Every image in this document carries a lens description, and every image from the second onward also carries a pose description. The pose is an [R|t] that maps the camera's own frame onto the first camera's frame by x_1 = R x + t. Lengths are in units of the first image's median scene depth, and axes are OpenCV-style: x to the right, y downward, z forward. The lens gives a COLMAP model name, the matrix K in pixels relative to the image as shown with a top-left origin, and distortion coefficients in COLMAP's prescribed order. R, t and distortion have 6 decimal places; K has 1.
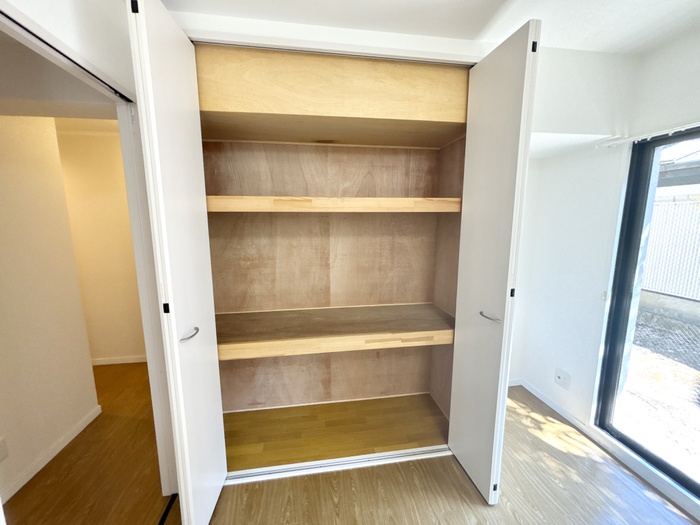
lens RADIAL K [[281.7, 0, 347.7], [0, 281.7, 264.6], [0, 0, 1]] dist [-0.000421, -0.000128]
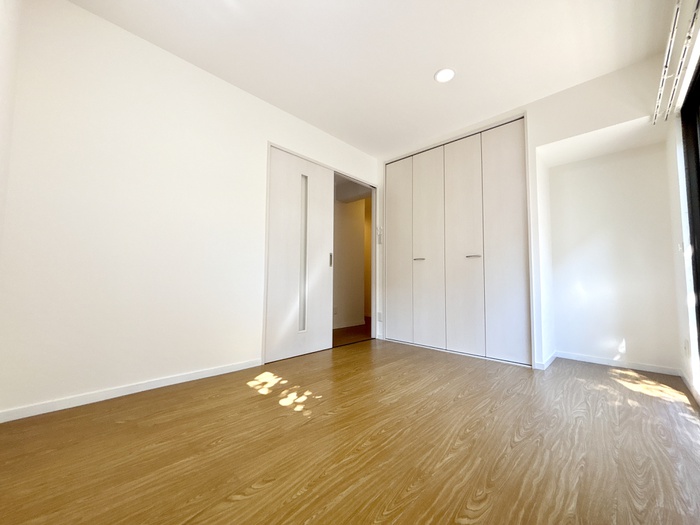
lens RADIAL K [[281.7, 0, 348.5], [0, 281.7, 260.9], [0, 0, 1]] dist [-0.000421, -0.000128]
pose [[0.624957, -0.034184, -0.779911, 0.967840], [-0.137110, 0.978705, -0.152766, 0.506301], [0.768525, 0.202406, 0.606961, -0.604510]]
